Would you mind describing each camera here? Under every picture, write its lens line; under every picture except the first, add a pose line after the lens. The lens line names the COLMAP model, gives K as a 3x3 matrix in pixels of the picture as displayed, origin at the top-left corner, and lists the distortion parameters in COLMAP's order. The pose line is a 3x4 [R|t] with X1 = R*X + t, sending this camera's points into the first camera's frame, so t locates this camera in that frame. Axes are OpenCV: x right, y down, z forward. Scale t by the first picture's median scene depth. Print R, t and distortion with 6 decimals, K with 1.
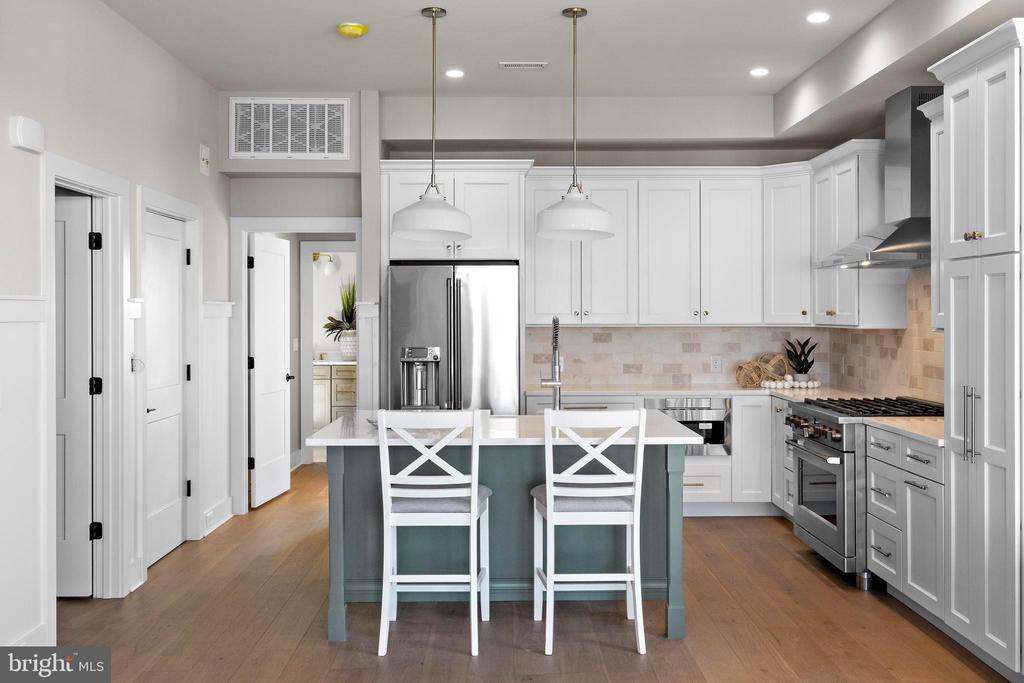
lens RADIAL K [[996.7, 0, 497.4], [0, 996.7, 314.7], [0, 0, 1]] dist [0.011921, 0.000000]
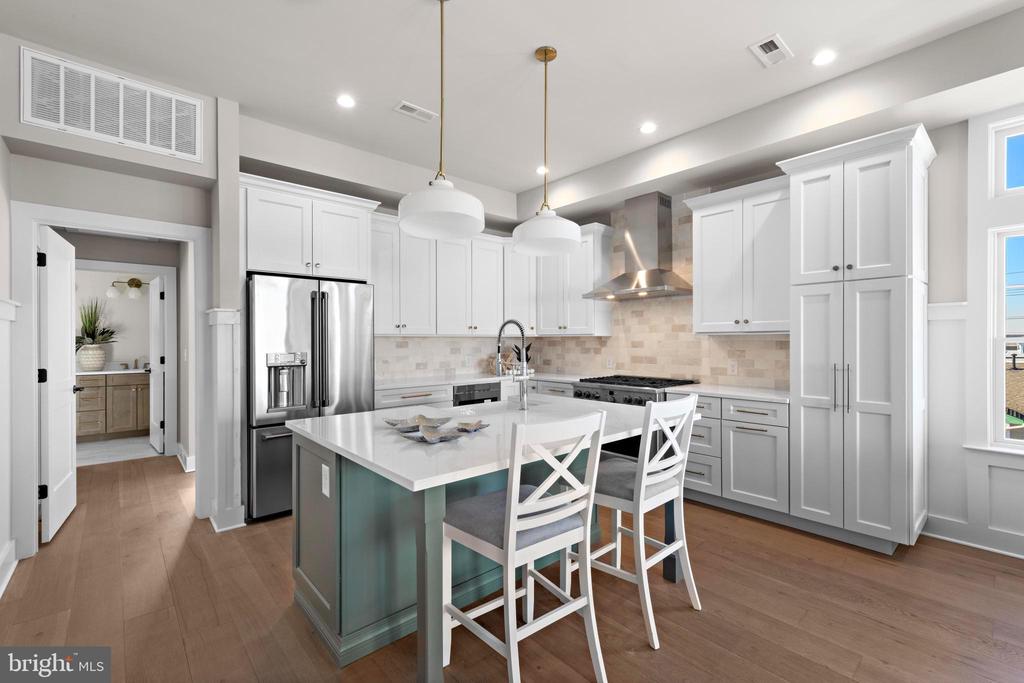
lens RADIAL K [[451.1, 0, 514.4], [0, 451.1, 341.4], [0, 0, 1]] dist [0.003927, 0.001598]
pose [[0.747113, -0.000846, 0.664696, -0.215835], [0.001523, 0.999999, -0.000440, 0.020578], [-0.664695, 0.001341, 0.747113, 0.462292]]
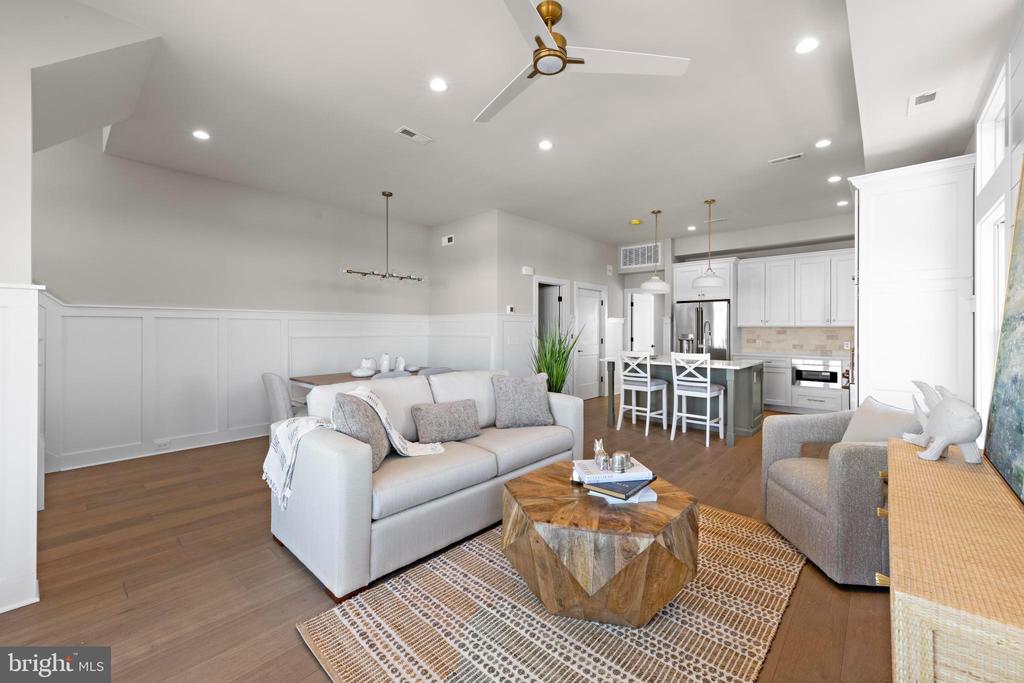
lens RADIAL K [[400.3, 0, 514.0], [0, 400.3, 331.3], [0, 0, 1]] dist [-0.000335, 0.000245]
pose [[0.738146, 0.009978, -0.674567, 0.292470], [-0.005581, 0.999947, 0.008683, 0.018086], [0.674618, -0.002645, 0.738163, -0.074443]]
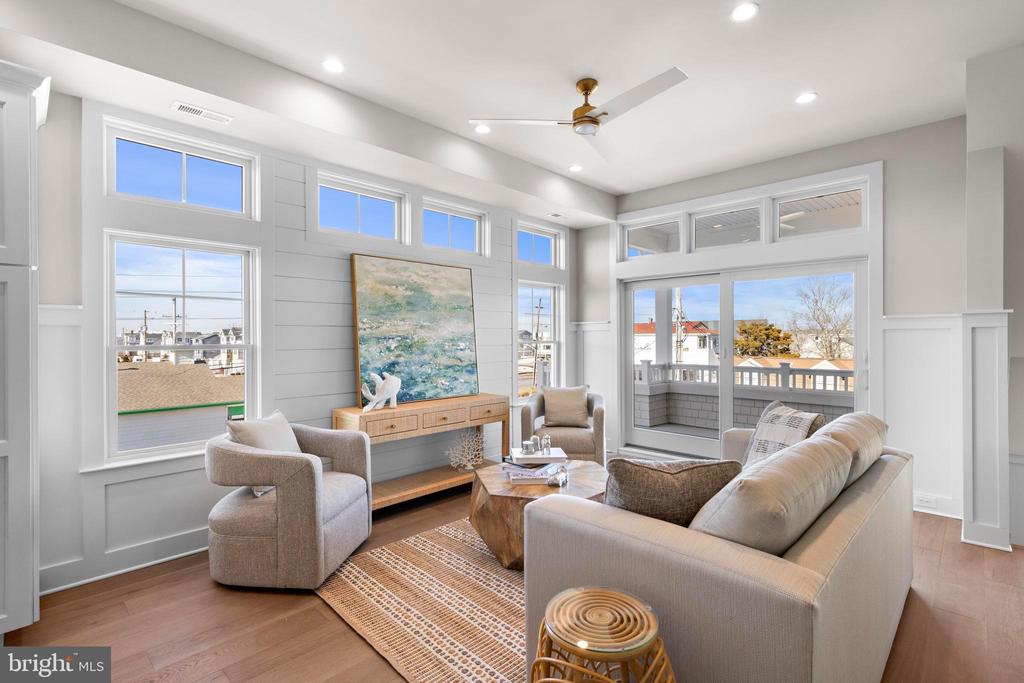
lens RADIAL K [[483.3, 0, 515.7], [0, 483.3, 336.3], [0, 0, 1]] dist [-0.000782, -0.000711]
pose [[-0.726365, 0.008058, 0.687262, -0.151018], [0.007754, 0.999964, -0.003530, 0.013826], [-0.687265, 0.002765, -0.726401, 0.537047]]
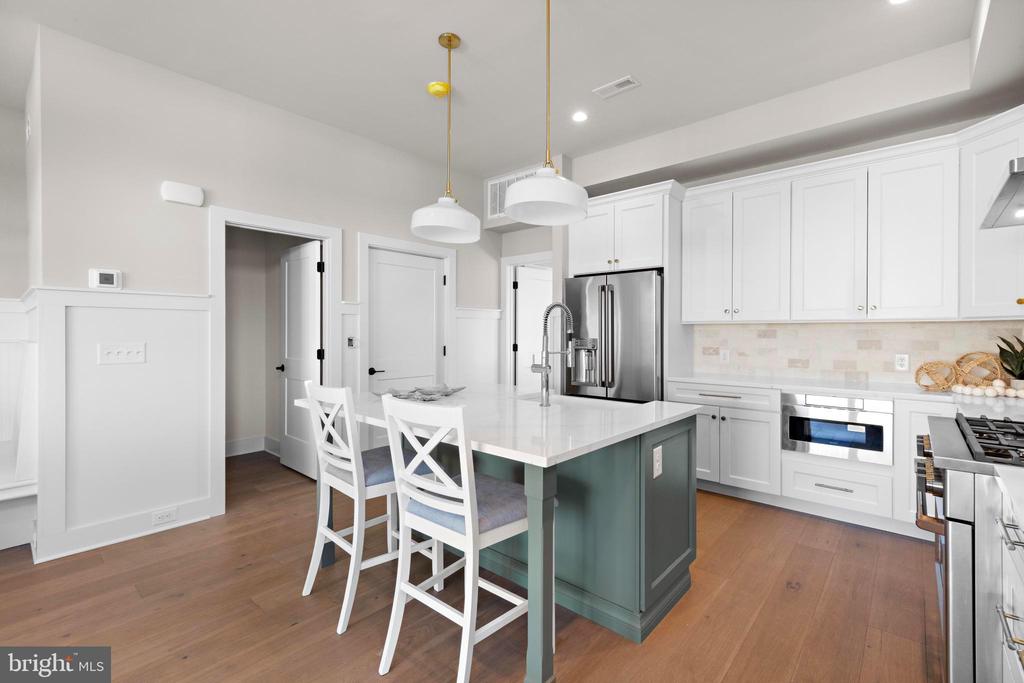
lens RADIAL K [[451.1, 0, 510.9], [0, 451.1, 336.8], [0, 0, 1]] dist [0.003927, 0.001598]
pose [[0.749393, 0.012013, -0.662017, 0.245322], [-0.004934, 0.999909, 0.012560, 0.023240], [0.662107, -0.006147, 0.749384, 0.476251]]
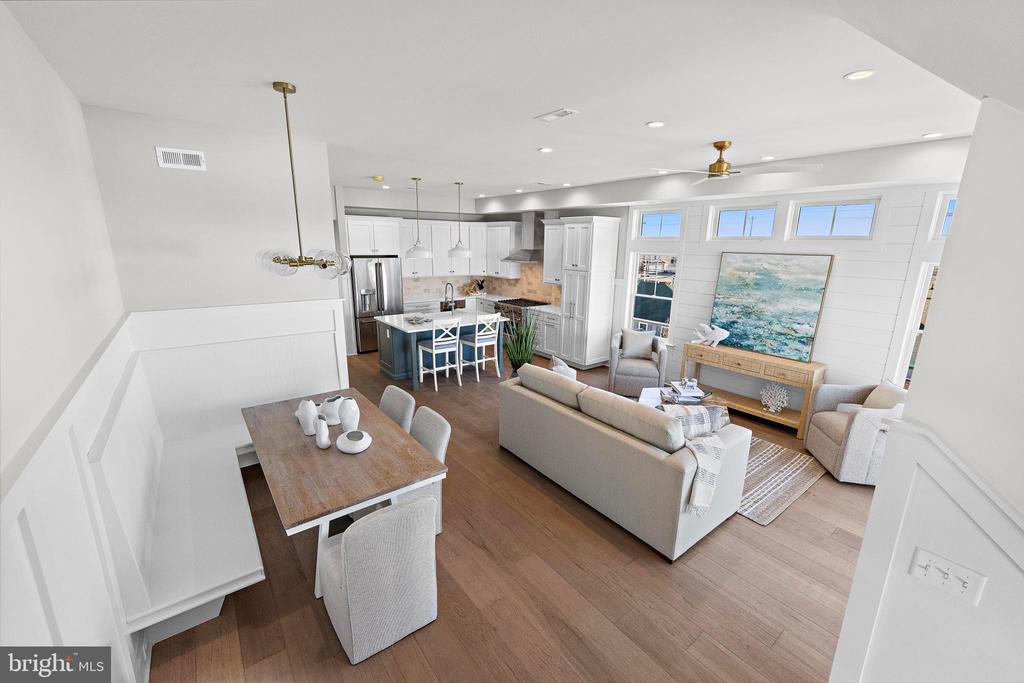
lens RADIAL K [[434.3, 0, 508.6], [0, 434.3, 344.2], [0, 0, 1]] dist [0.003221, 0.000358]
pose [[0.800329, -0.125192, 0.586345, -0.470546], [-0.016315, 0.973047, 0.230028, -0.096097], [-0.599339, -0.193664, 0.776716, -0.162037]]
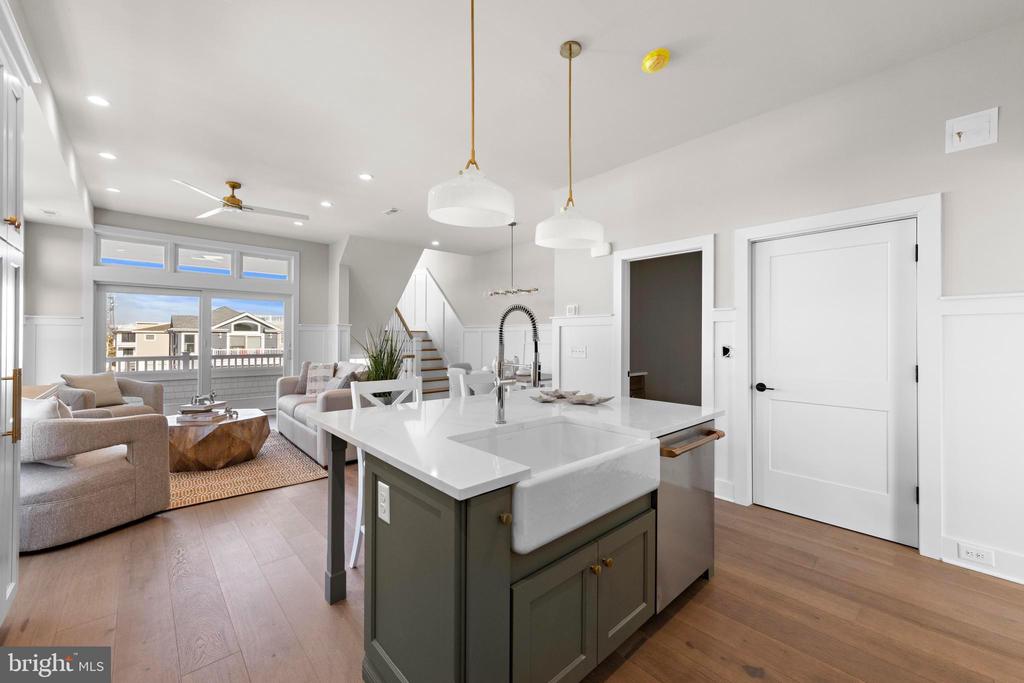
lens RADIAL K [[400.3, 0, 518.3], [0, 400.3, 337.9], [0, 0, 1]] dist [-0.000335, 0.000245]
pose [[-0.727678, -0.000823, -0.685919, 0.214511], [-0.003045, 0.999993, 0.002031, 0.021886], [0.685912, 0.003567, -0.727675, 0.942332]]
